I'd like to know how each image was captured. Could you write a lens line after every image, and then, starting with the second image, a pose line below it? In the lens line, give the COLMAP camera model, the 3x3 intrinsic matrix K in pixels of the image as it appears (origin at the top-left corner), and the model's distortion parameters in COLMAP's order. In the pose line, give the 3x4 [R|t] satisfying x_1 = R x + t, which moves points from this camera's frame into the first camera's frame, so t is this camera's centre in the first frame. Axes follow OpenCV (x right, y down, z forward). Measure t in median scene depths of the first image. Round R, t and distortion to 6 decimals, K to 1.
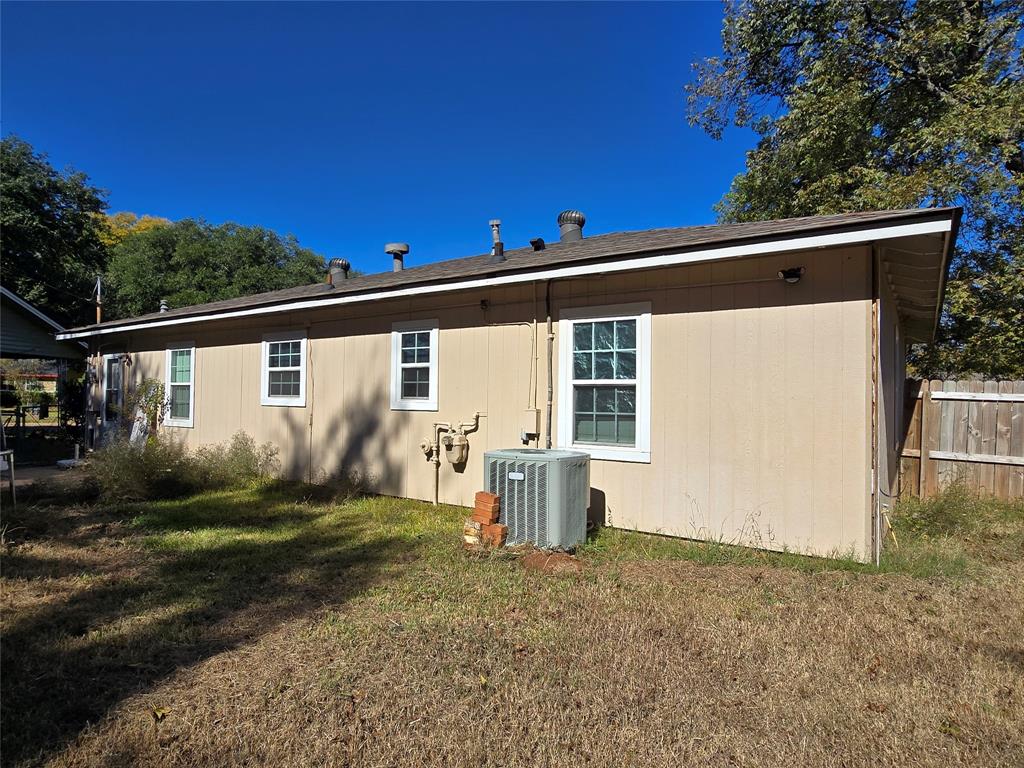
lens RADIAL K [[412.1, 0, 418.7], [0, 412.1, 398.9], [0, 0, 1]] dist [-0.018587, -0.000089]
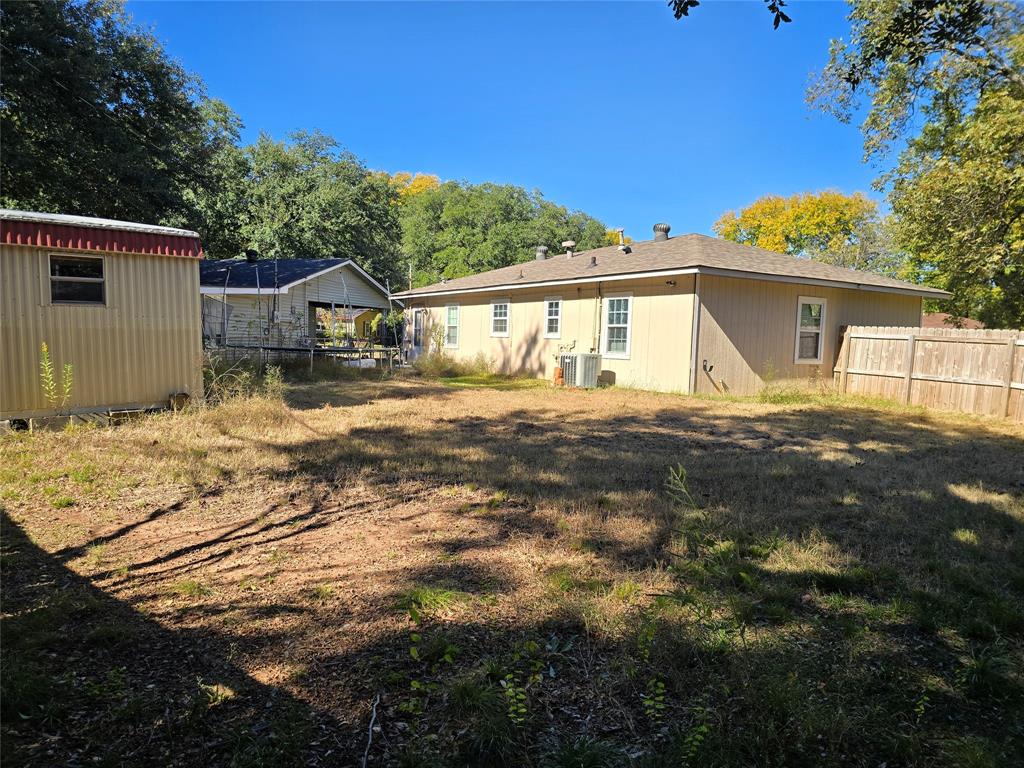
lens RADIAL K [[681.9, 0, 512.0], [0, 681.9, 384.0], [0, 0, 1]] dist [0.002217, 0.000245]
pose [[0.916970, 0.040798, -0.396864, 1.080622], [-0.023512, 0.998555, 0.048325, 0.087245], [0.398262, -0.034982, 0.916604, -2.075693]]
